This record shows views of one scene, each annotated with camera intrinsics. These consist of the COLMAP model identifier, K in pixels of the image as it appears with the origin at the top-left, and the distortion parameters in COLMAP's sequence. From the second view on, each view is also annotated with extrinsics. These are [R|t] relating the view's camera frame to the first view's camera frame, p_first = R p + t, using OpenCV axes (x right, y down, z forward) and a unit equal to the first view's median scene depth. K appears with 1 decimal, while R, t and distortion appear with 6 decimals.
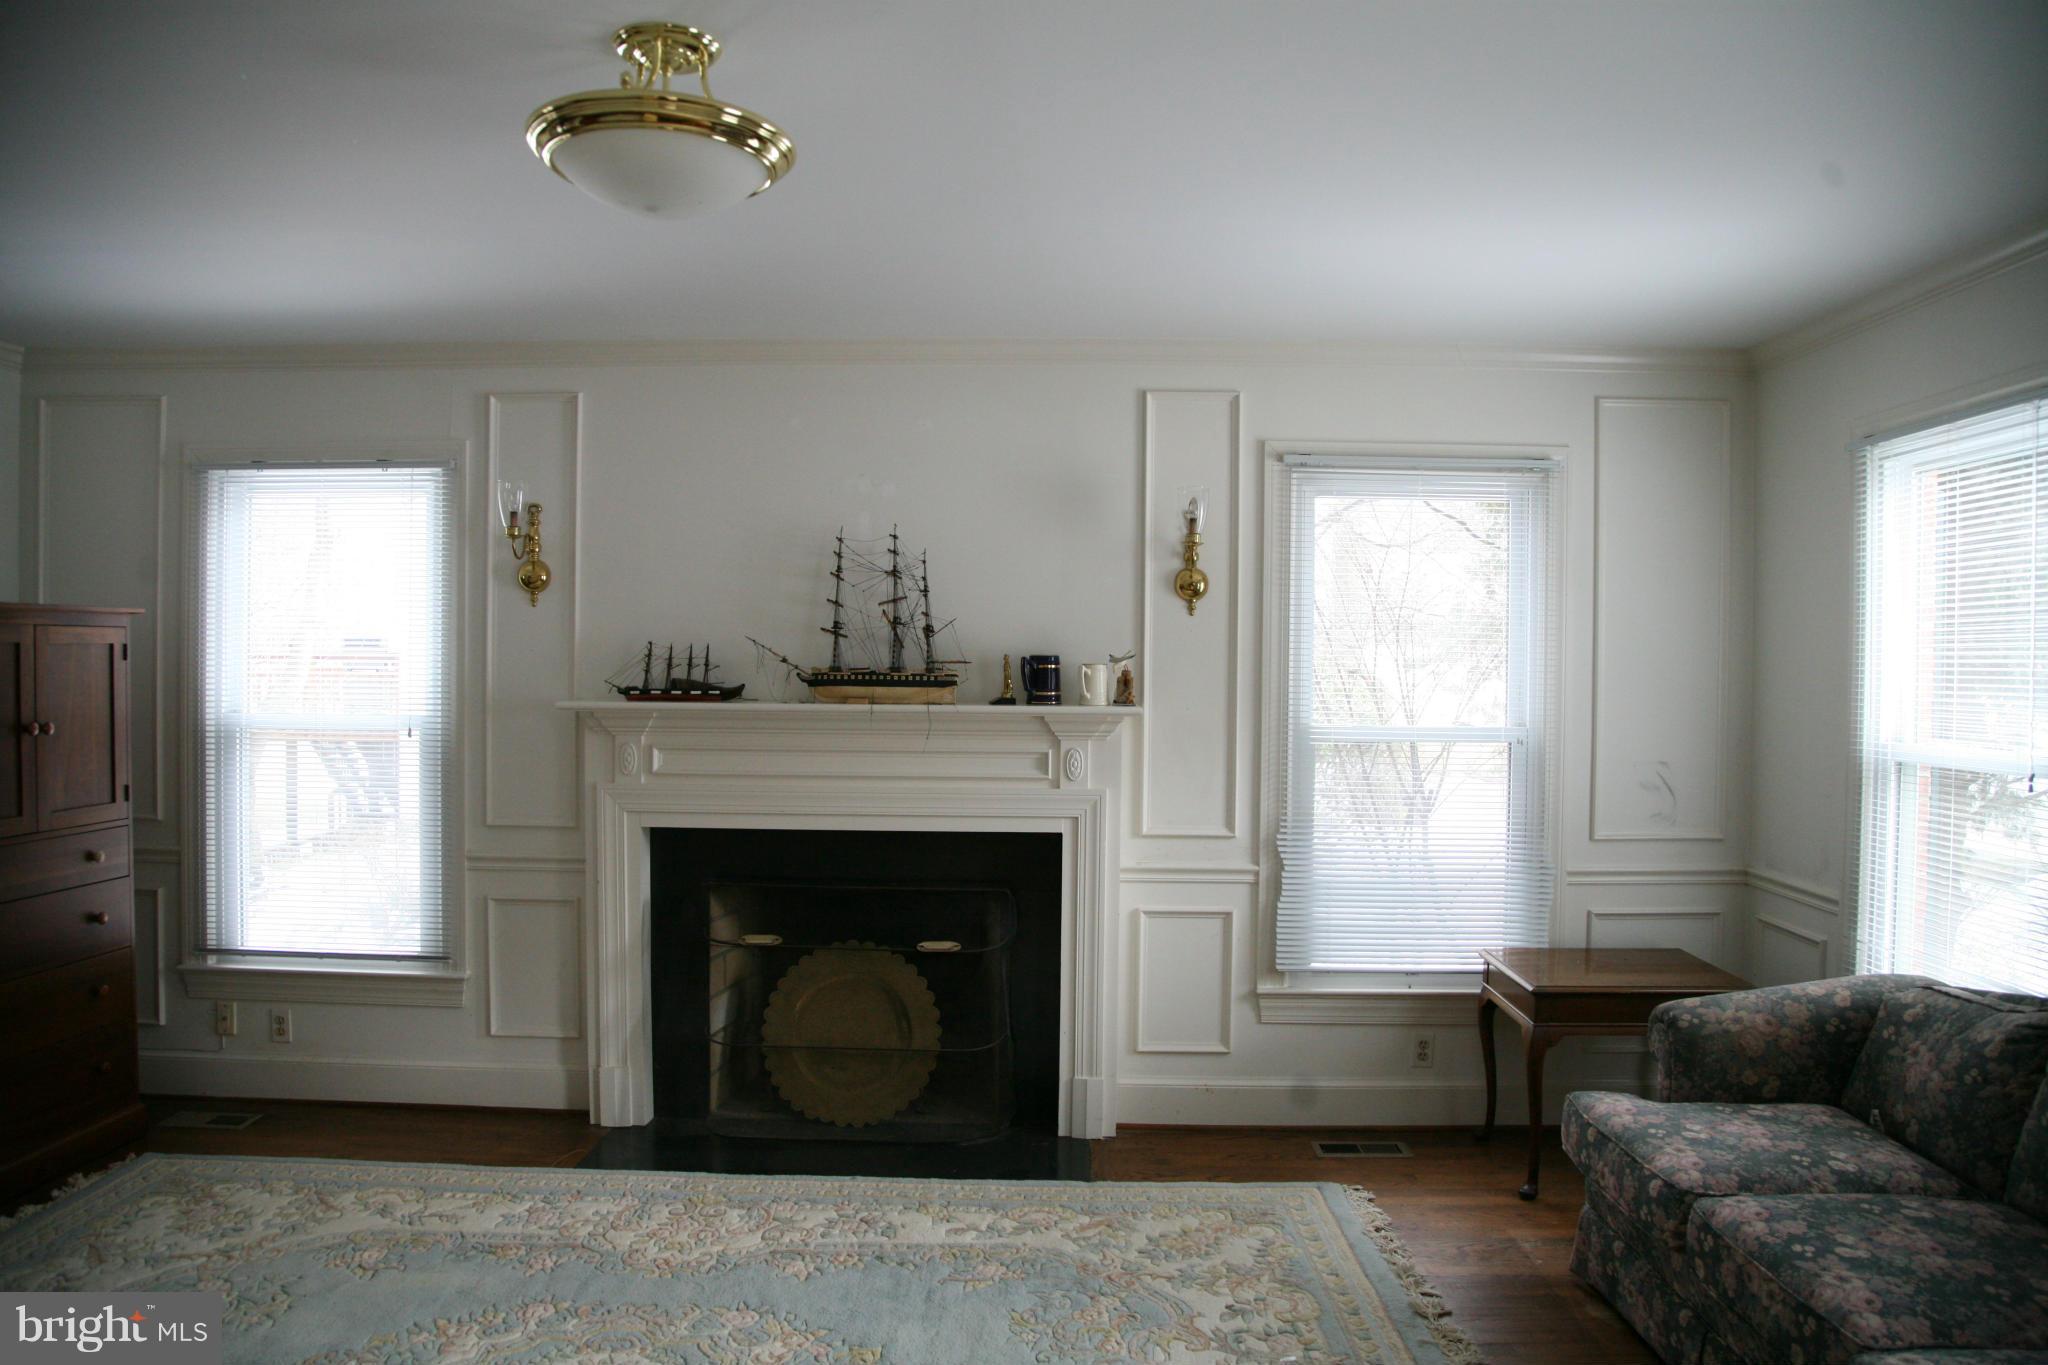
lens RADIAL K [[1390.7, 0, 1024.0], [0, 1390.7, 682.5], [0, 0, 1]] dist [-0.127119, 0.071529]
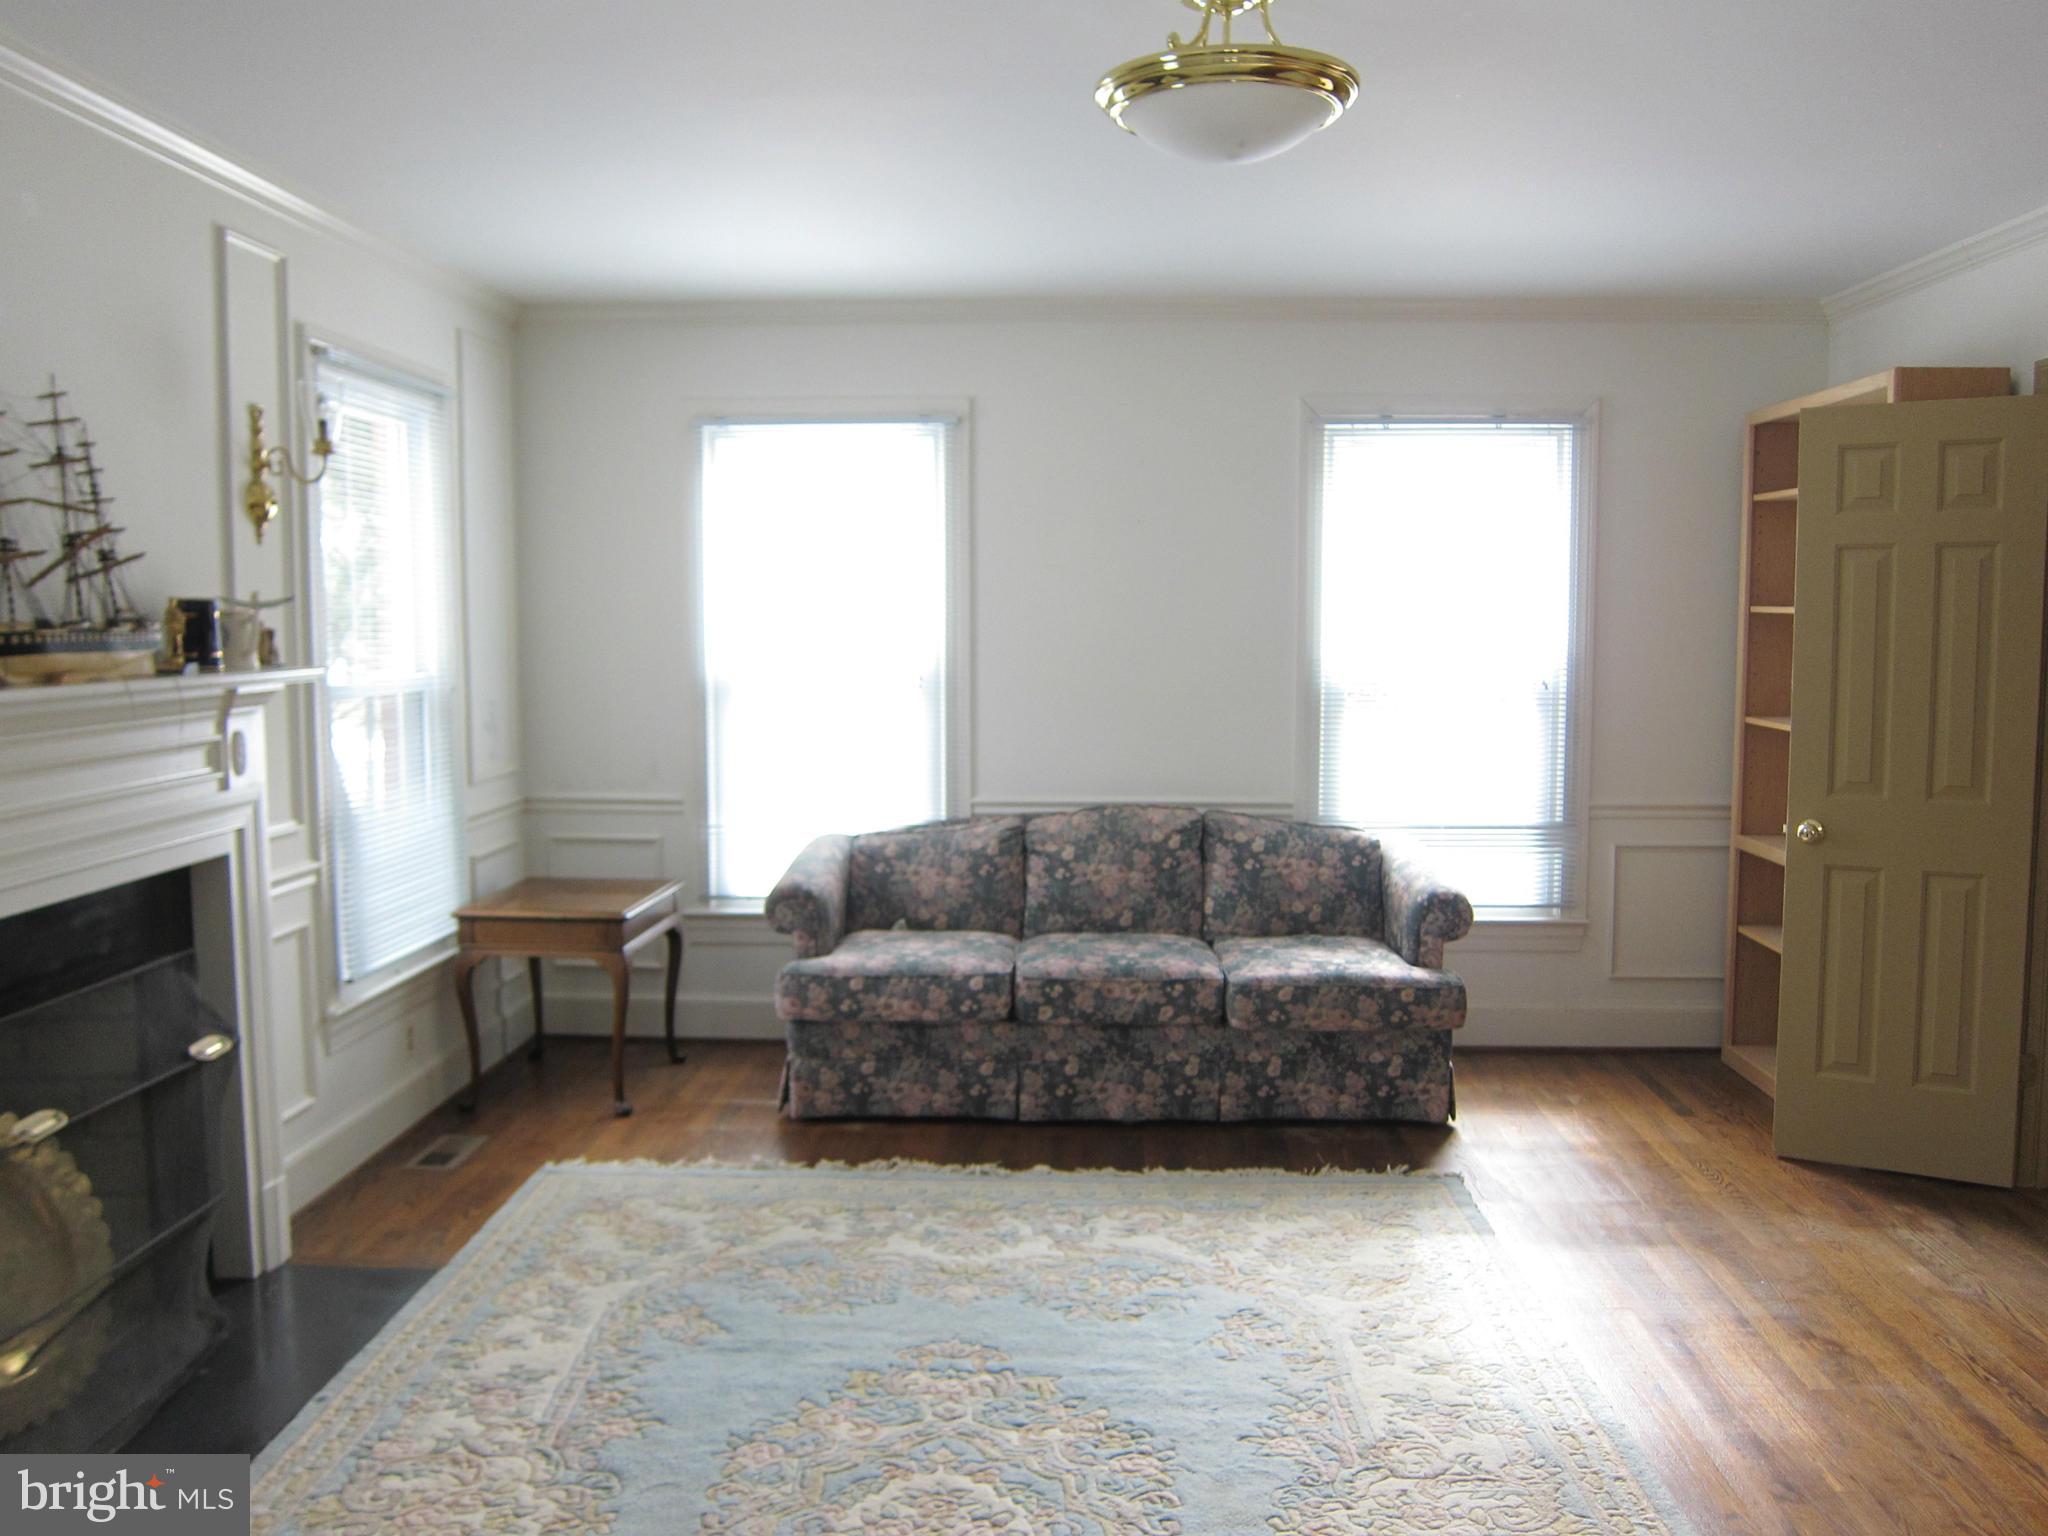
lens RADIAL K [[1702.2, 0, 1012.5], [0, 1702.2, 763.4], [0, 0, 1]] dist [-0.063857, 0.010334]
pose [[0.027232, -0.097608, 0.994852, -0.800207], [0.016657, 0.995128, 0.097179, -0.012616], [-0.999490, 0.013924, 0.028726, 0.579070]]
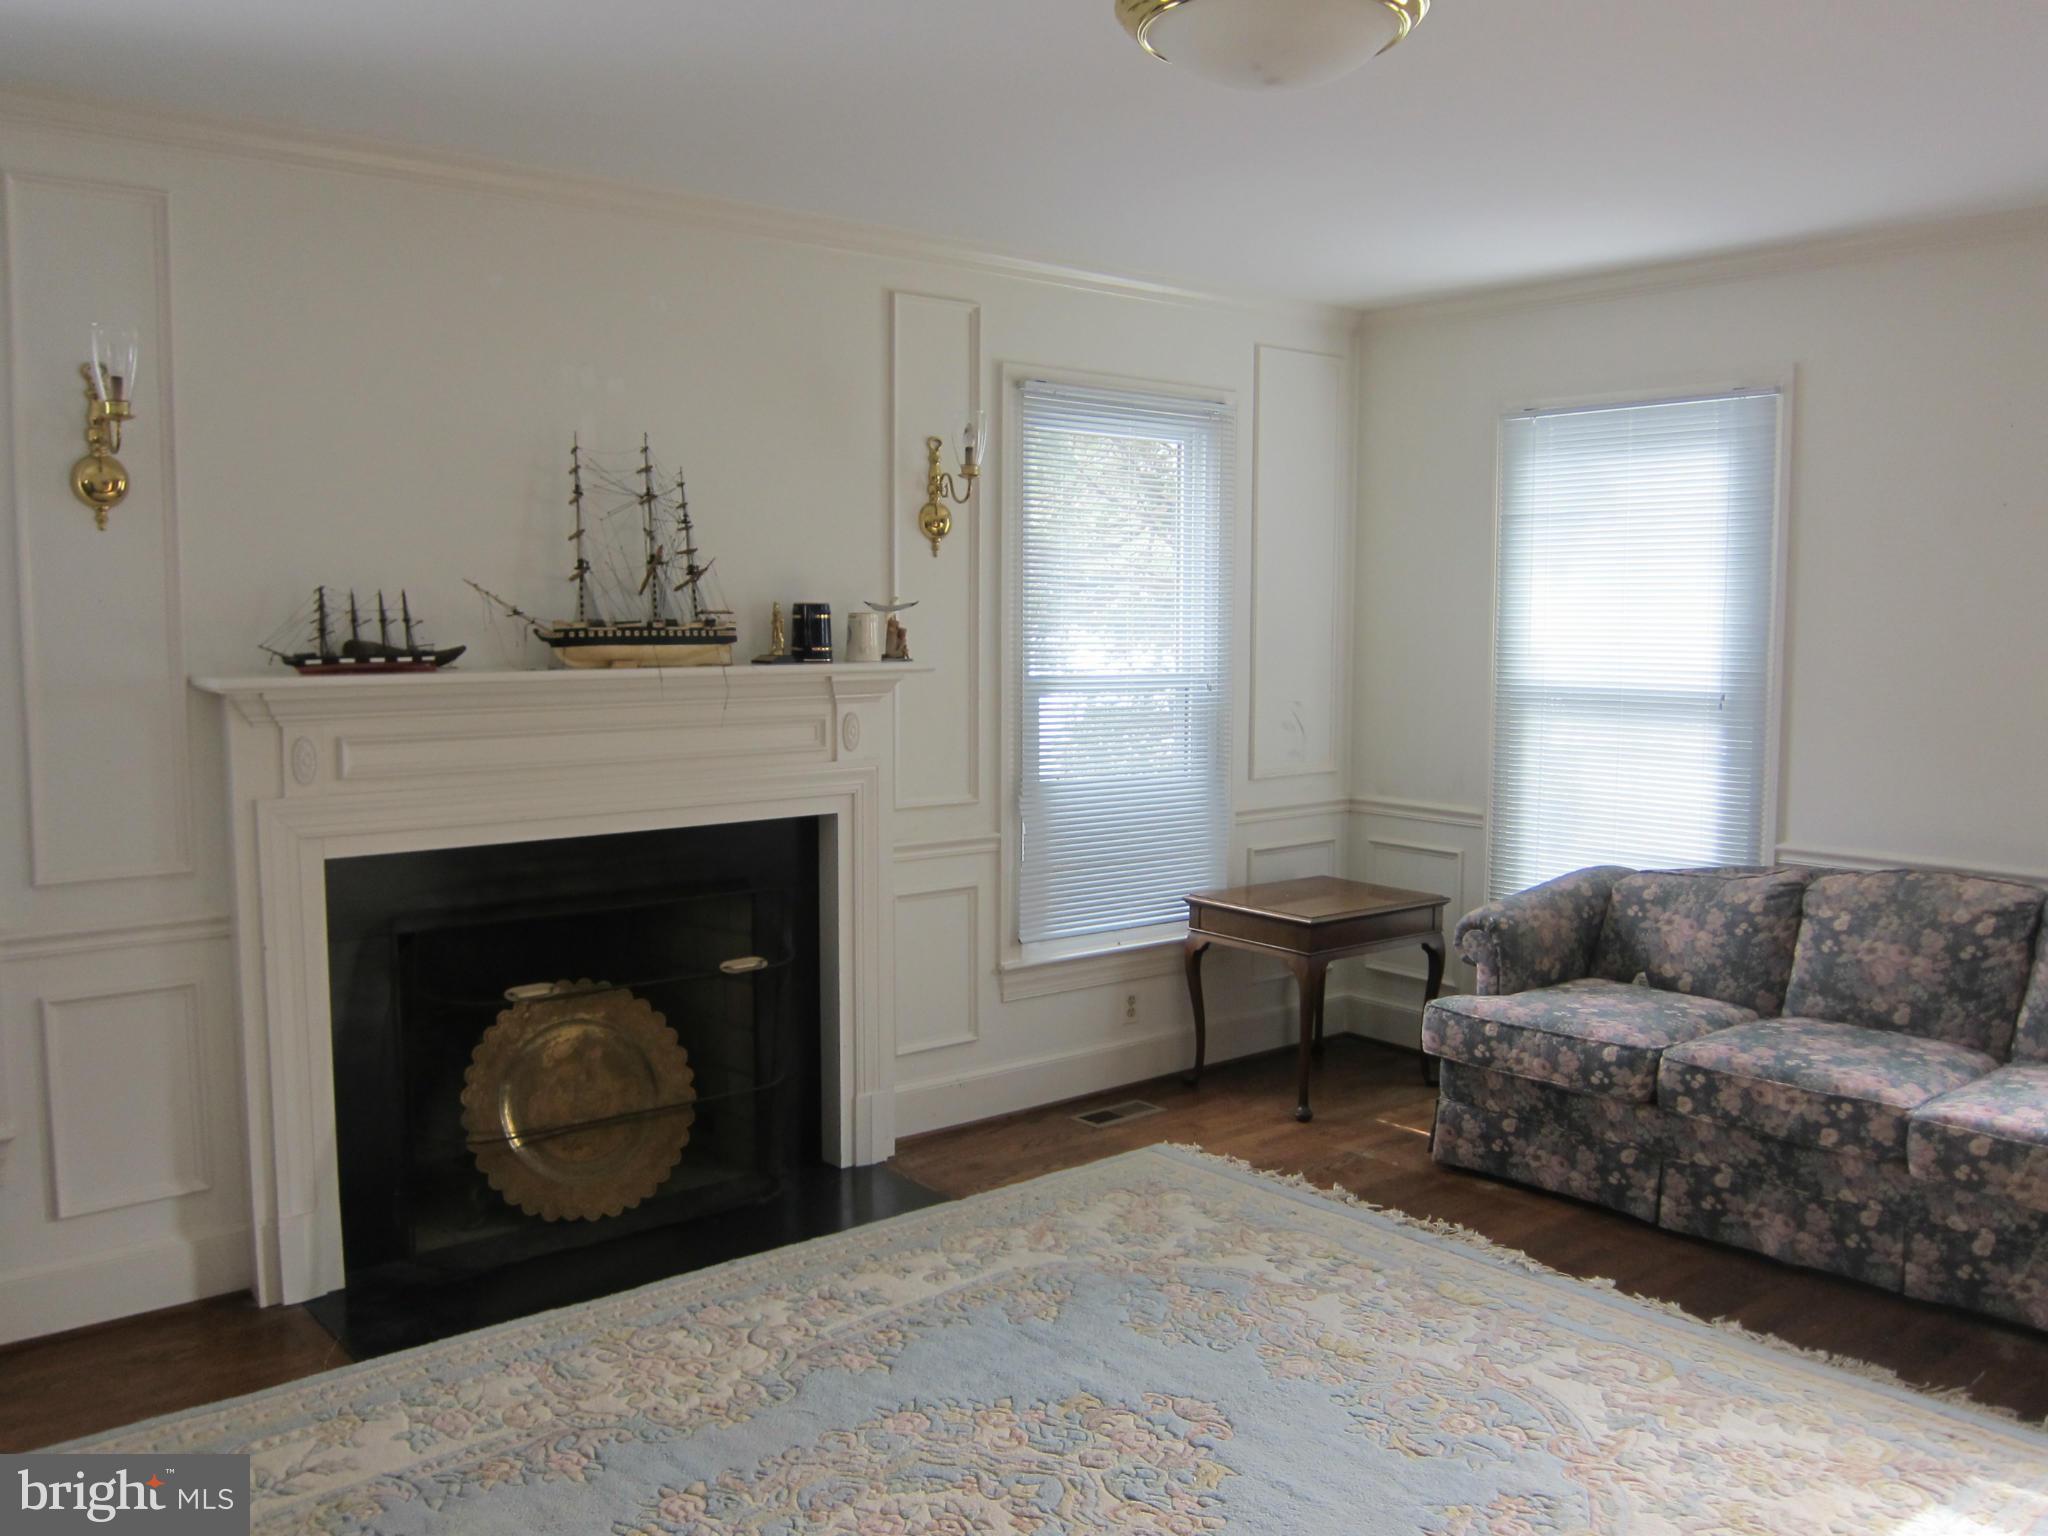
lens RADIAL K [[1702.2, 0, 1012.5], [0, 1702.2, 763.4], [0, 0, 1]] dist [-0.063857, 0.010334]
pose [[0.756216, -0.066075, 0.650978, -0.564289], [0.013982, 0.996293, 0.084883, -0.008703], [-0.654173, -0.055088, 0.754336, 0.148815]]
